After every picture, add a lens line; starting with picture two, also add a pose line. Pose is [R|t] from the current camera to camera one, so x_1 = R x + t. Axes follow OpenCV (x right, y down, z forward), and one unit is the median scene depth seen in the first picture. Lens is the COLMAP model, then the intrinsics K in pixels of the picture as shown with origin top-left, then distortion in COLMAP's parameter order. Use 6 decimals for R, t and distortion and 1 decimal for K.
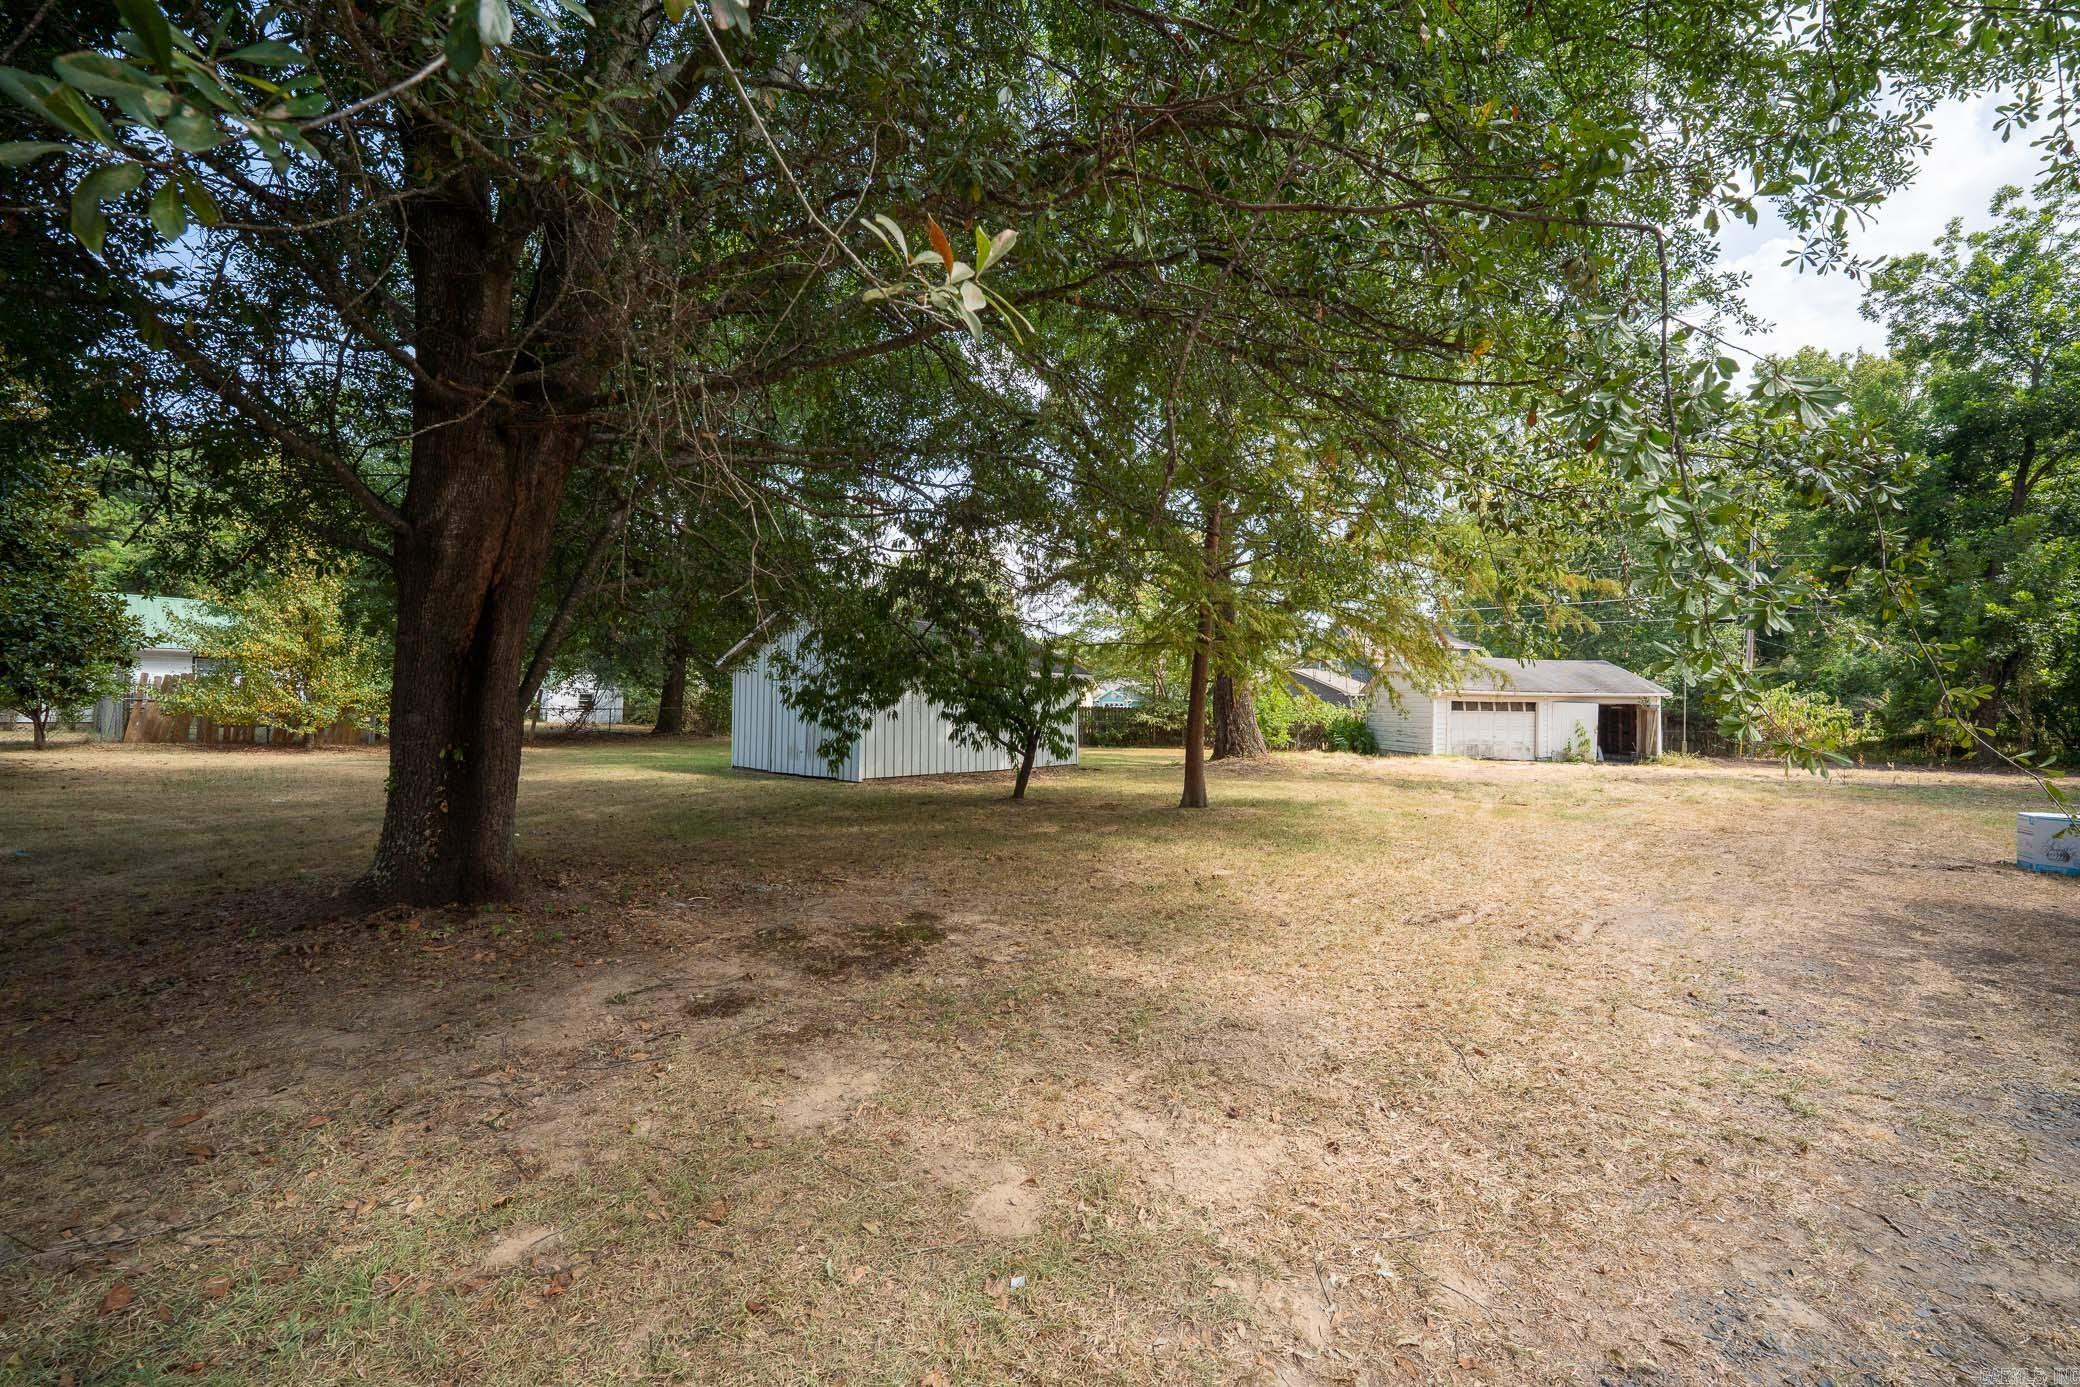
lens RADIAL K [[904.3, 0, 1029.7], [0, 904.3, 707.9], [0, 0, 1]] dist [-0.000757, -0.000134]
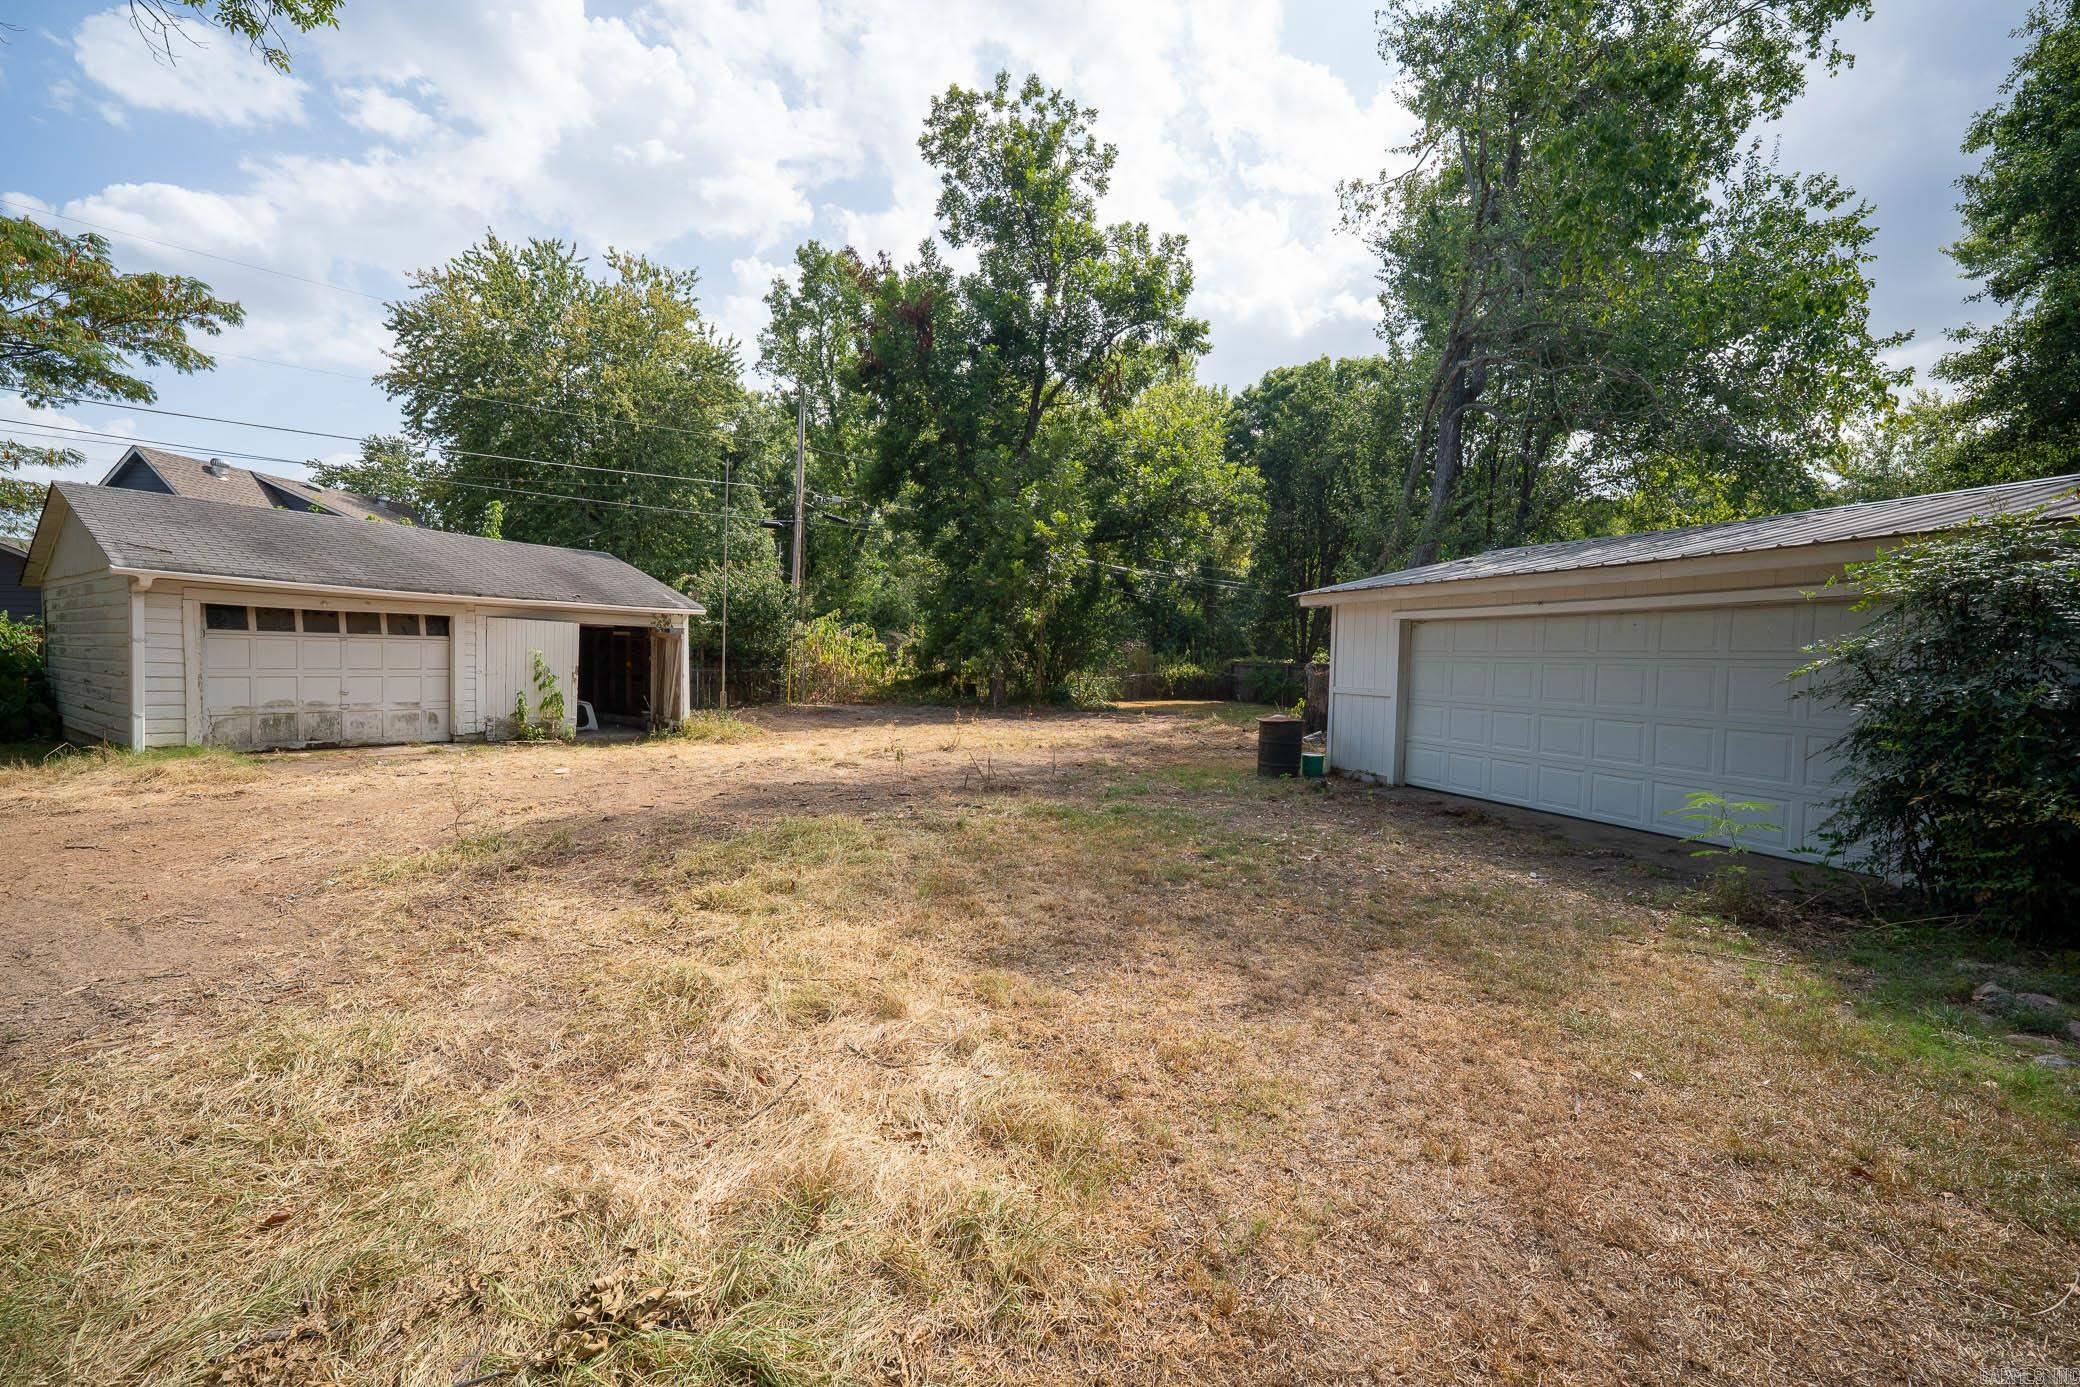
lens RADIAL K [[825.0, 0, 1047.0], [0, 825.0, 668.3], [0, 0, 1]] dist [-0.000809, -0.000047]
pose [[0.537514, -0.008806, 0.843209, 0.364257], [-0.018426, 0.999584, 0.022185, 0.005459], [-0.843053, -0.027461, 0.537128, 0.506207]]
